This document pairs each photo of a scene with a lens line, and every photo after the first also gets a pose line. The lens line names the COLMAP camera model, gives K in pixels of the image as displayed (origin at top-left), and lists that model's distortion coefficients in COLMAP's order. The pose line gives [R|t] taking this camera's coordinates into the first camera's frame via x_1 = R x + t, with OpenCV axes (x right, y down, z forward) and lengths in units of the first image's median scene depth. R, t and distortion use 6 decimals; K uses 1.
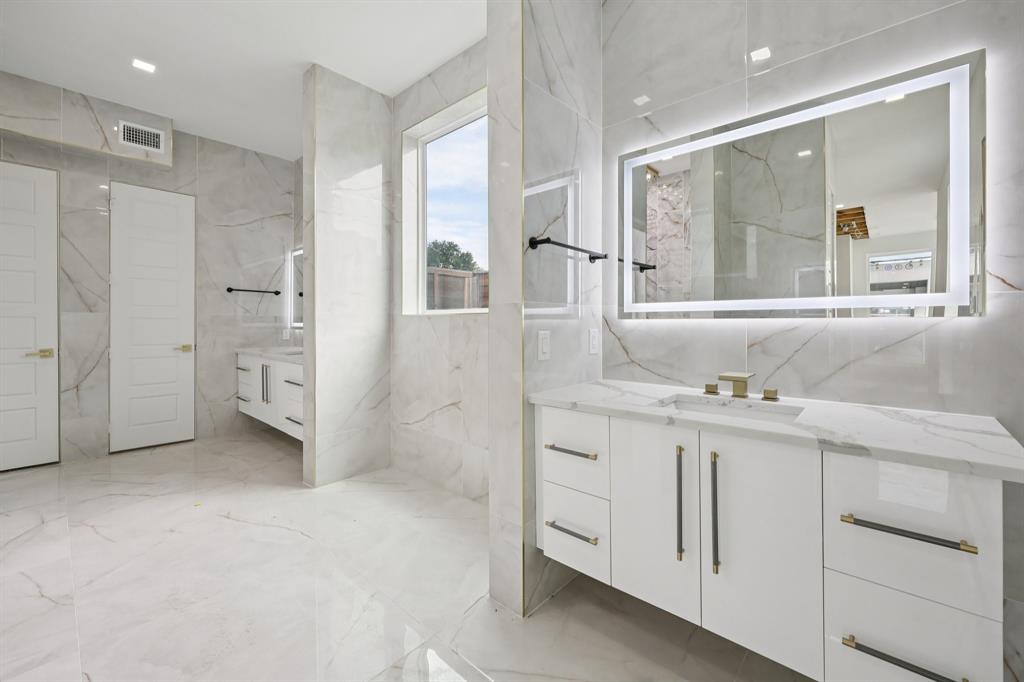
lens RADIAL K [[418.9, 0, 516.4], [0, 418.9, 327.8], [0, 0, 1]] dist [0.002728, 0.000281]
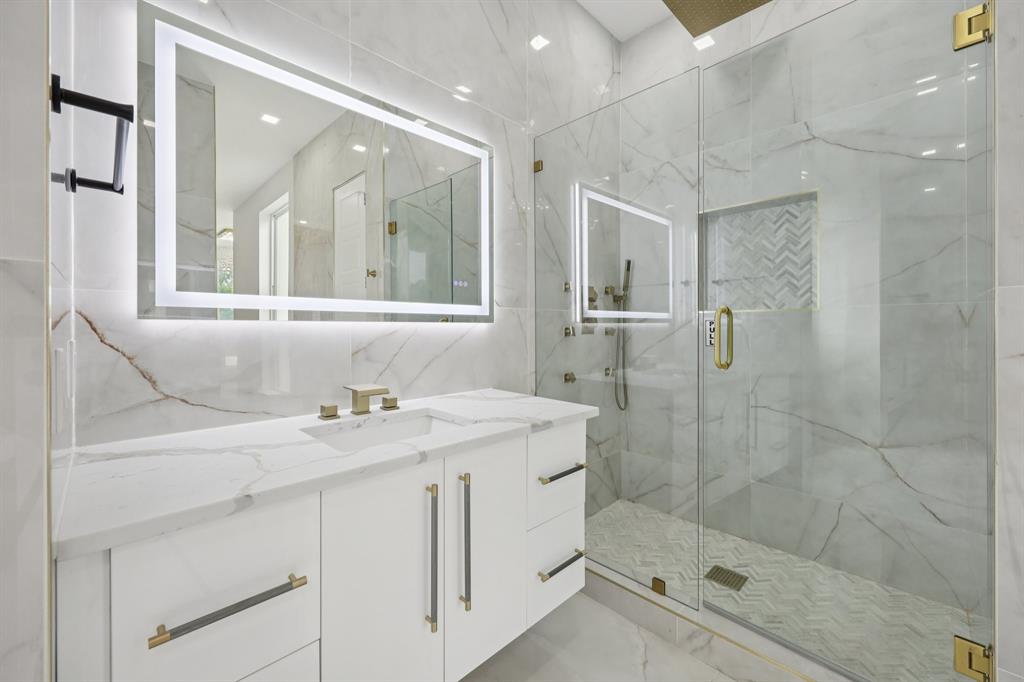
lens RADIAL K [[418.9, 0, 516.4], [0, 418.9, 327.8], [0, 0, 1]] dist [0.002728, 0.000281]
pose [[0.050611, -0.003611, 0.998712, -0.295143], [0.007756, 0.999965, 0.003222, -0.009450], [-0.998688, 0.007583, 0.050637, 0.622629]]
